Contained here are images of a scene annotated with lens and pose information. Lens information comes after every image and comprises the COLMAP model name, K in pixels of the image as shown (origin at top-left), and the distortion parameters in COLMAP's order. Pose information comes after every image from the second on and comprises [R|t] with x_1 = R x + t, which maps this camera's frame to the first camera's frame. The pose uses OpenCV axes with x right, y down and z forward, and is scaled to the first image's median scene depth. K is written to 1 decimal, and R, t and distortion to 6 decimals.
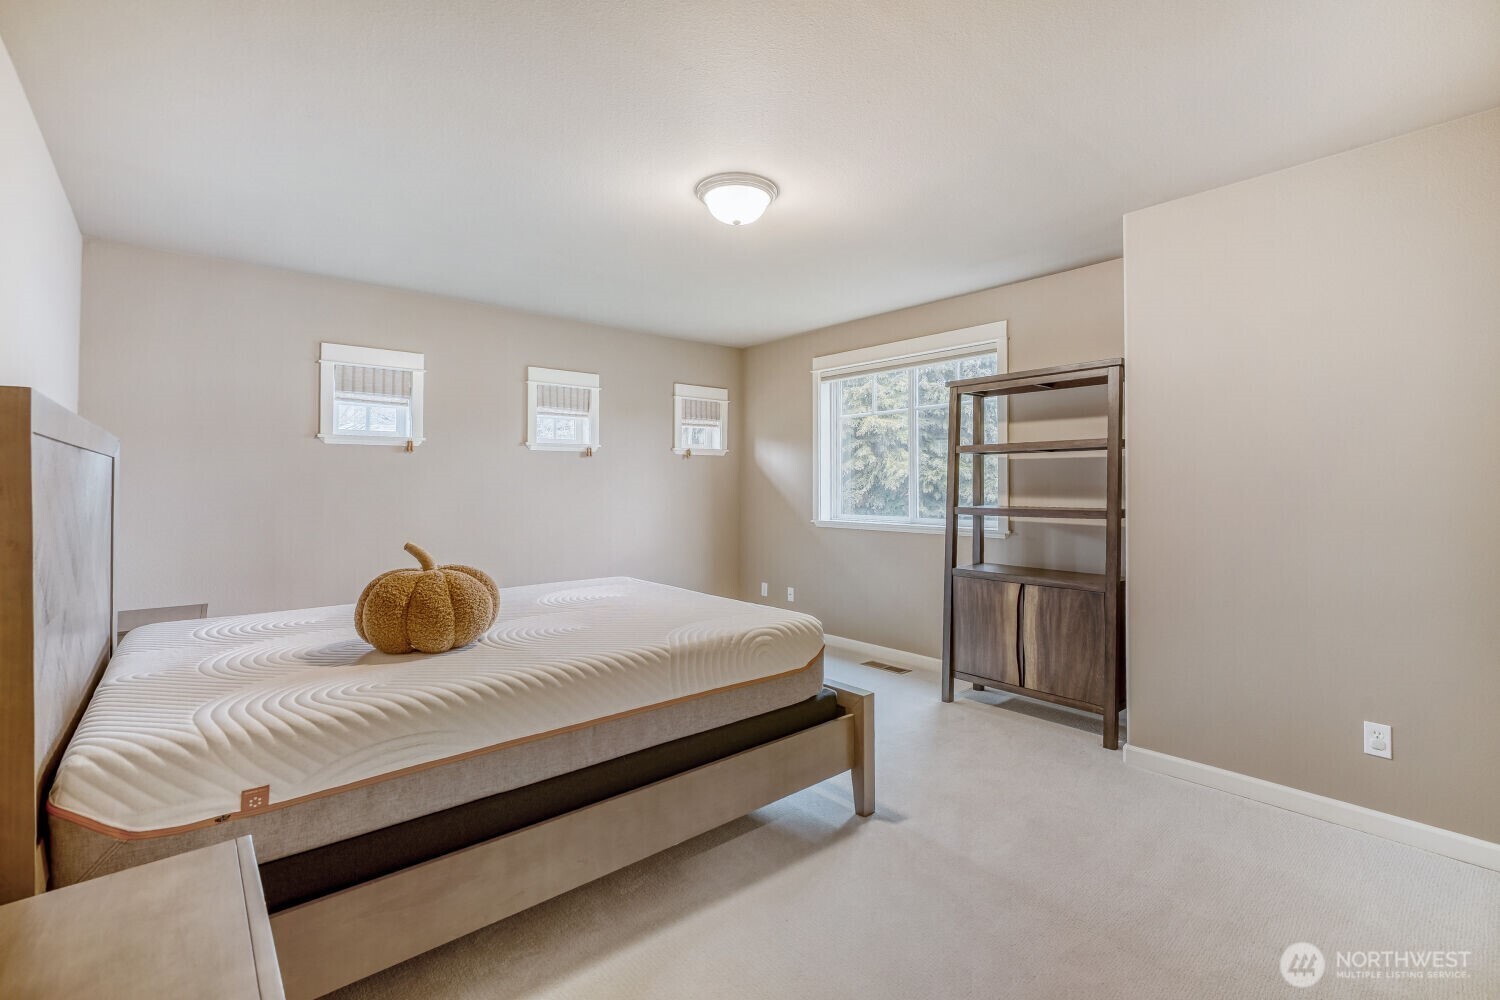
lens RADIAL K [[665.5, 0, 748.9], [0, 665.5, 482.2], [0, 0, 1]] dist [-0.001449, -0.000157]
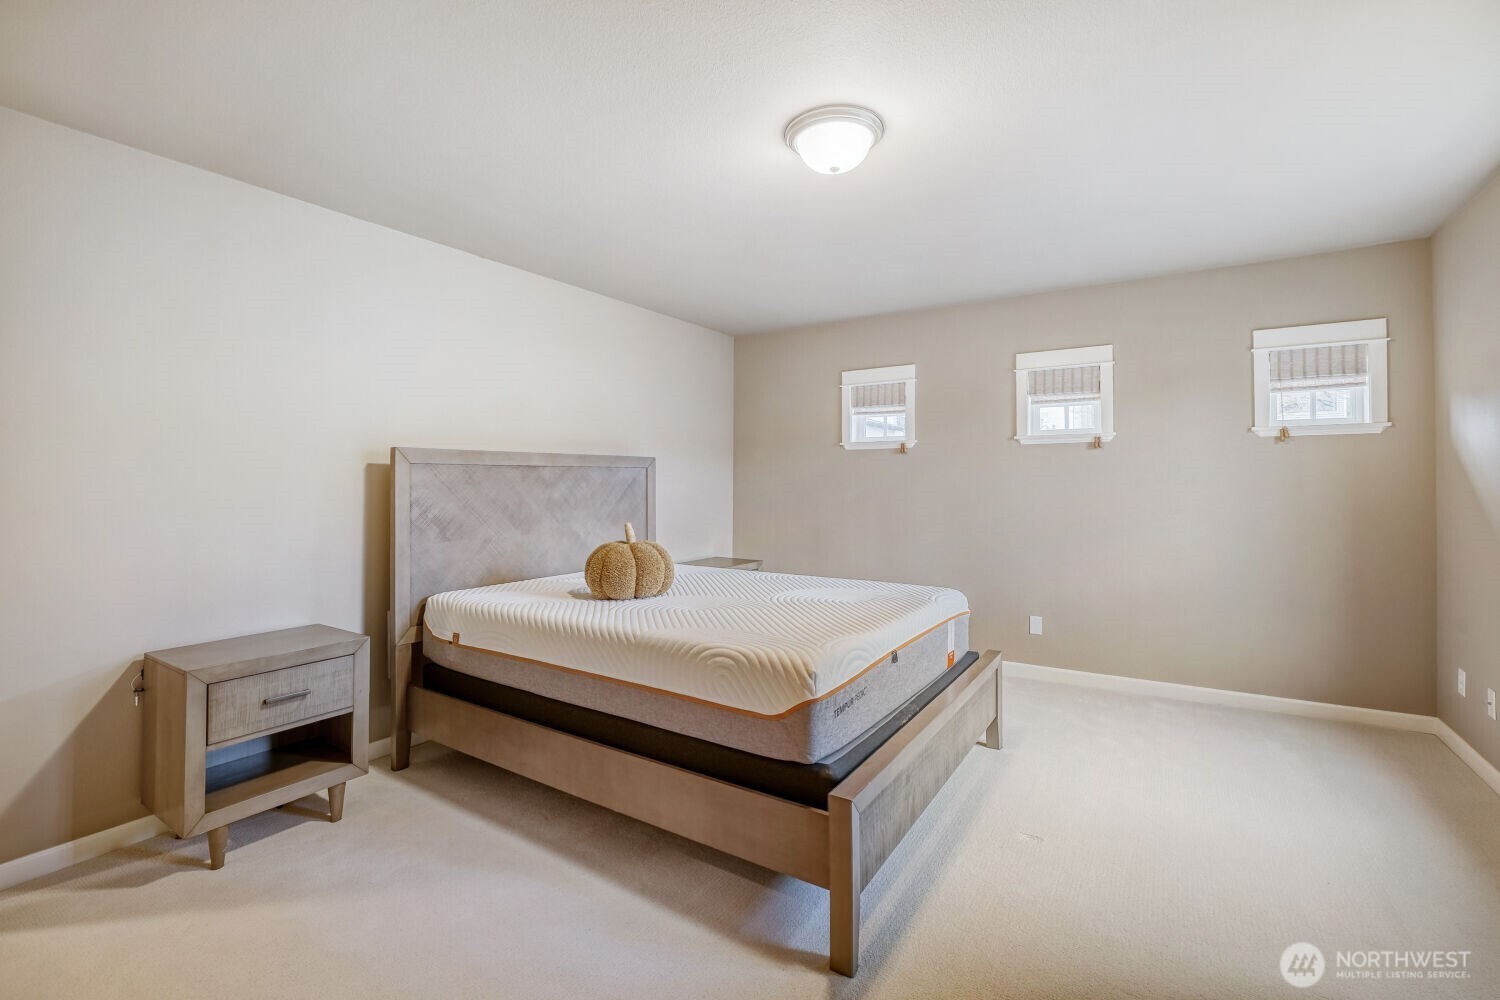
lens RADIAL K [[650.1, 0, 750.7], [0, 650.1, 474.2], [0, 0, 1]] dist [-0.021930, -0.000250]
pose [[0.282201, -0.008166, -0.959321, 0.416743], [0.003723, 0.999966, -0.007417, -0.002194], [0.959348, -0.001478, 0.282221, 0.385929]]
